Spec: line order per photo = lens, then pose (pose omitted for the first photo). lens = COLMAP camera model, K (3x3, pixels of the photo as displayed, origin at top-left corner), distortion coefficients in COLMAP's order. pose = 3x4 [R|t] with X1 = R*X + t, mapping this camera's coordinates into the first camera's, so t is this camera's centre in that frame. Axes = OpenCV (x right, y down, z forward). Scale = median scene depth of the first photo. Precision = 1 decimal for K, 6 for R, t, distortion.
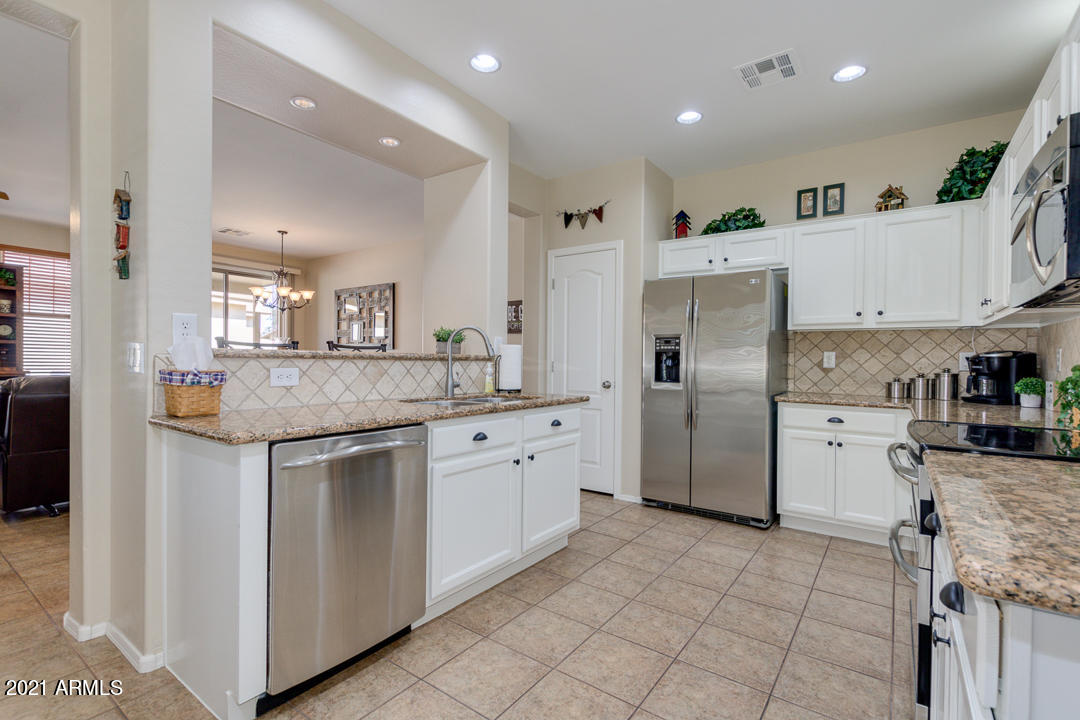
lens RADIAL K [[496.6, 0, 544.8], [0, 496.6, 356.4], [0, 0, 1]] dist [0.008585, -0.003276]
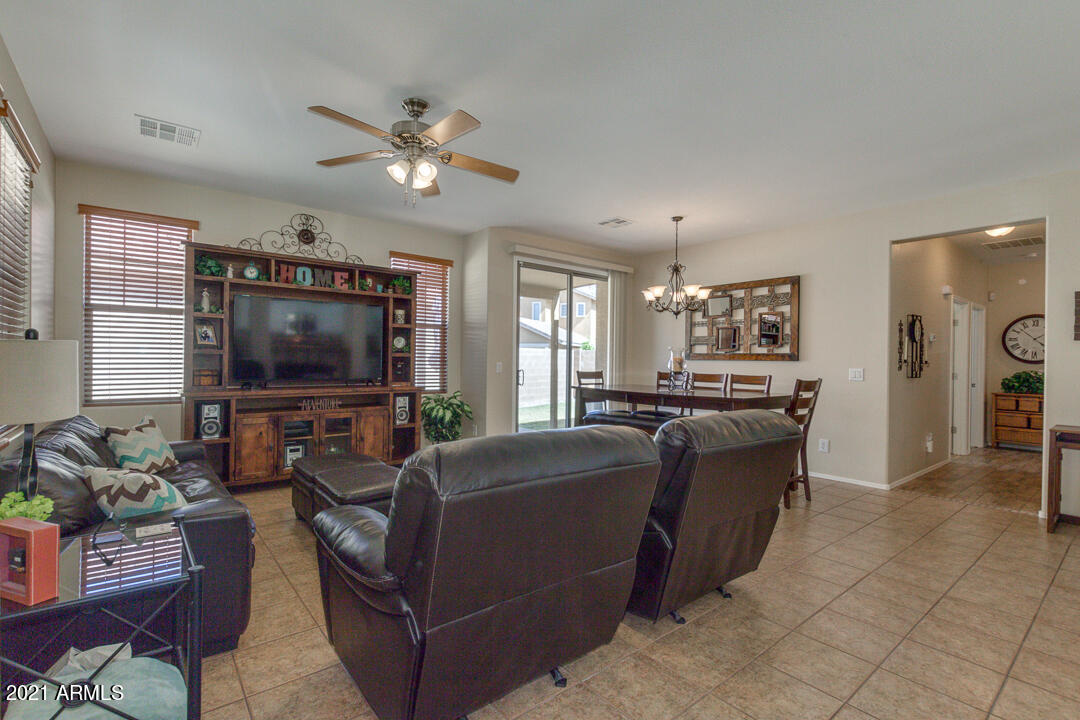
lens RADIAL K [[496.6, 0, 539.4], [0, 496.6, 362.0], [0, 0, 1]] dist [0.008585, -0.003276]
pose [[0.961647, 0.001533, -0.274284, -1.378428], [-0.000174, 0.999988, 0.004979, -0.048661], [0.274289, -0.004741, 0.961636, 0.412969]]
